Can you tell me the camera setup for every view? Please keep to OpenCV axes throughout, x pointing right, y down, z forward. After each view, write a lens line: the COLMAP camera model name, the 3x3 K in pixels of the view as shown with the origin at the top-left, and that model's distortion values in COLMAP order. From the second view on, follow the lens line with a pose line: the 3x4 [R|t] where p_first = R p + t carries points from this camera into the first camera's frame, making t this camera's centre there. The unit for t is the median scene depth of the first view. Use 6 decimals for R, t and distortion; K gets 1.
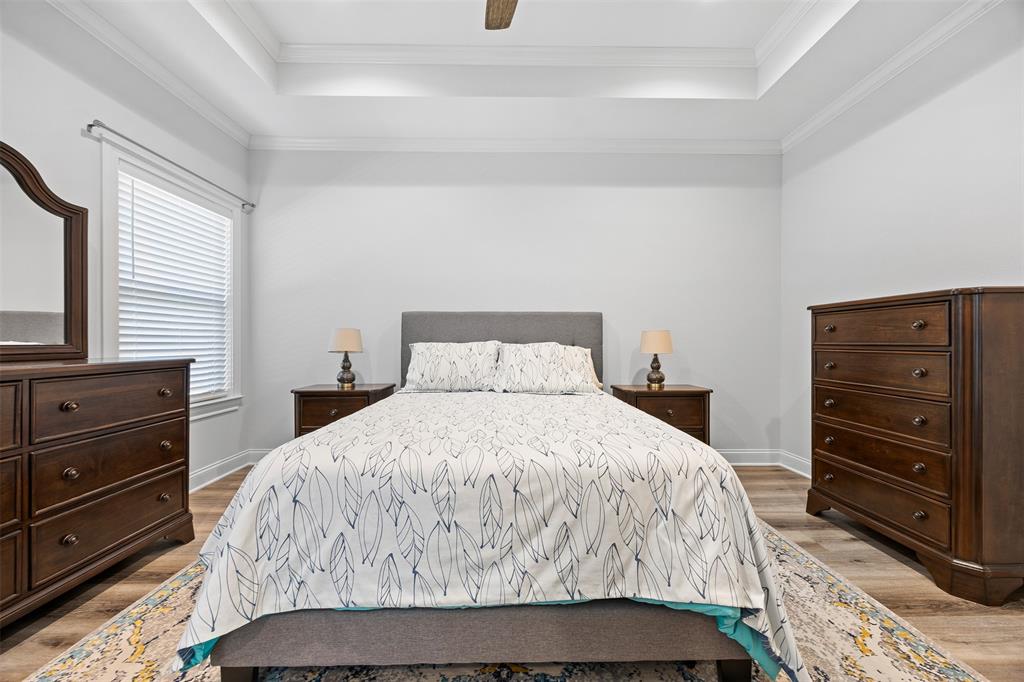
lens RADIAL K [[391.3, 0, 512.0], [0, 391.3, 341.0], [0, 0, 1]] dist [0.000198, -0.000014]
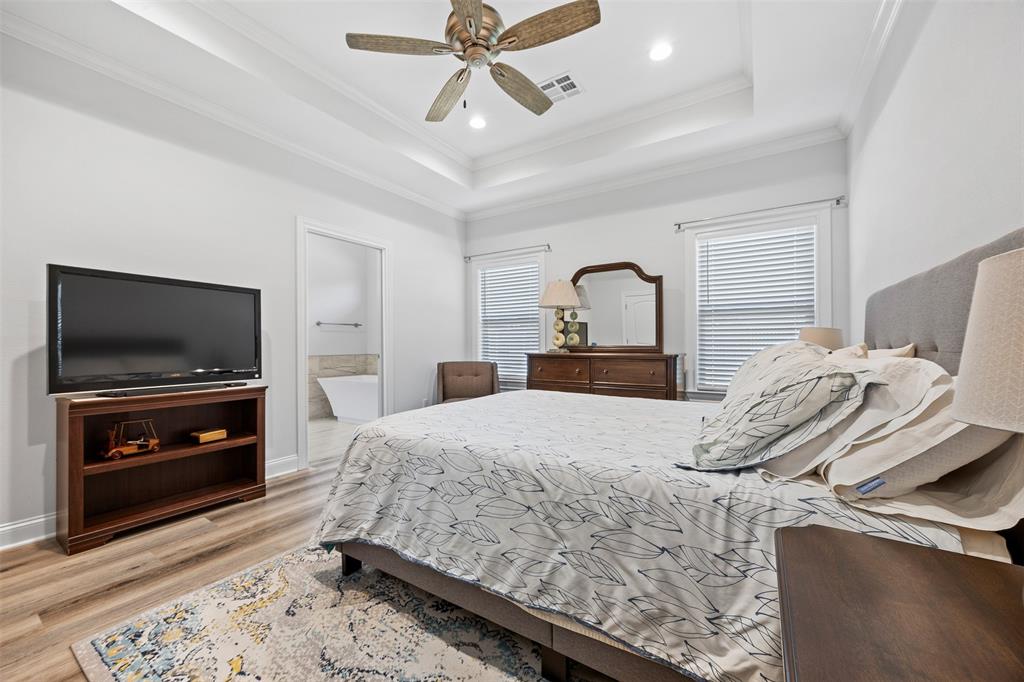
lens RADIAL K [[391.3, 0, 512.0], [0, 391.3, 341.0], [0, 0, 1]] dist [0.000198, -0.000014]
pose [[-0.555408, -0.008312, -0.831537, 0.916205], [-0.000166, 0.999951, -0.009885, 0.006442], [0.831578, -0.005352, -0.555382, 1.443350]]
